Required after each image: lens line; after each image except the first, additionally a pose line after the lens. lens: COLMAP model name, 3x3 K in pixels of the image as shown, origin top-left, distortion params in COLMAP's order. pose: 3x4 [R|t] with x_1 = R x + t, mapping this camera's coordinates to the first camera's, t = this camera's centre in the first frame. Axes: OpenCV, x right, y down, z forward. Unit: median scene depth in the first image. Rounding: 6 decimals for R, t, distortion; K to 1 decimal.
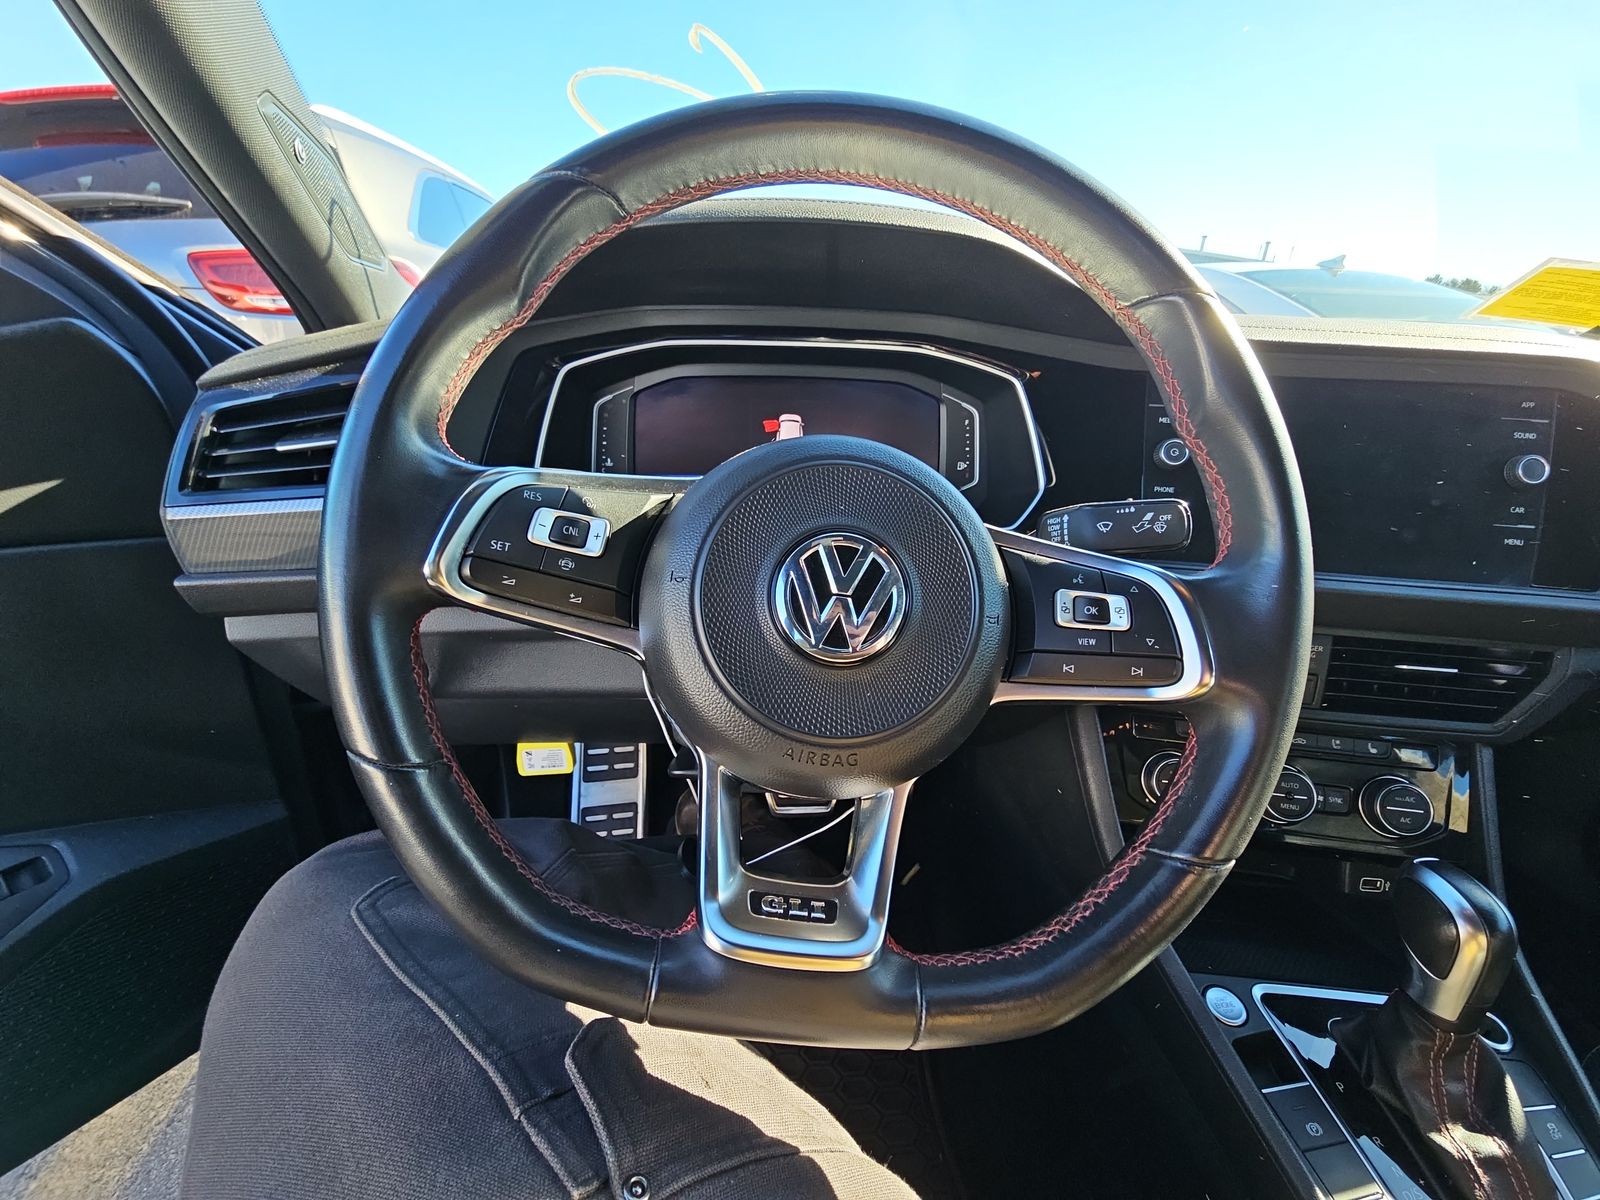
lens RADIAL K [[647.7, 0, 795.0], [0, 647.7, 608.0], [0, 0, 1]] dist [-0.010145, -0.000176]
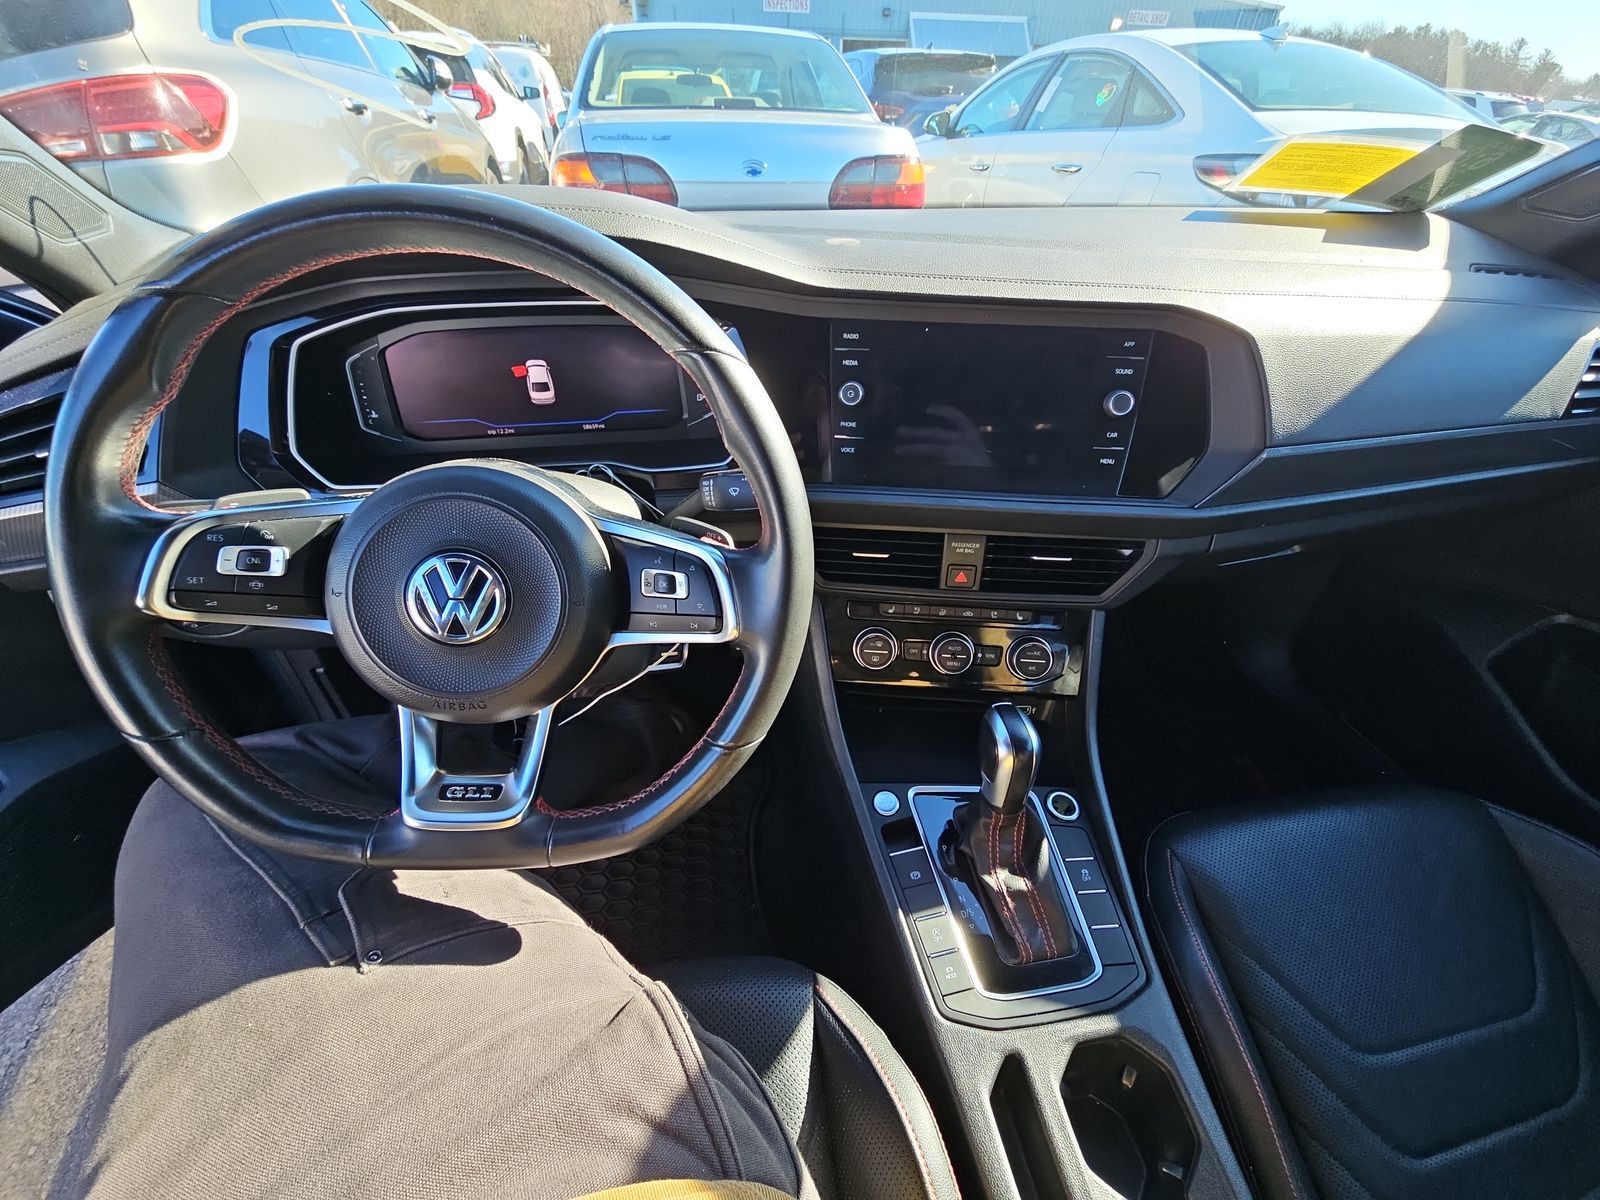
lens RADIAL K [[636.9, 0, 800.0], [0, 636.9, 600.0], [0, 0, 1]] dist [0.011793, -0.010876]
pose [[0.995600, -0.068133, 0.064328, 0.645855], [0.049337, 0.964808, 0.258286, -0.301314], [-0.079662, -0.253976, 0.963924, -0.372606]]
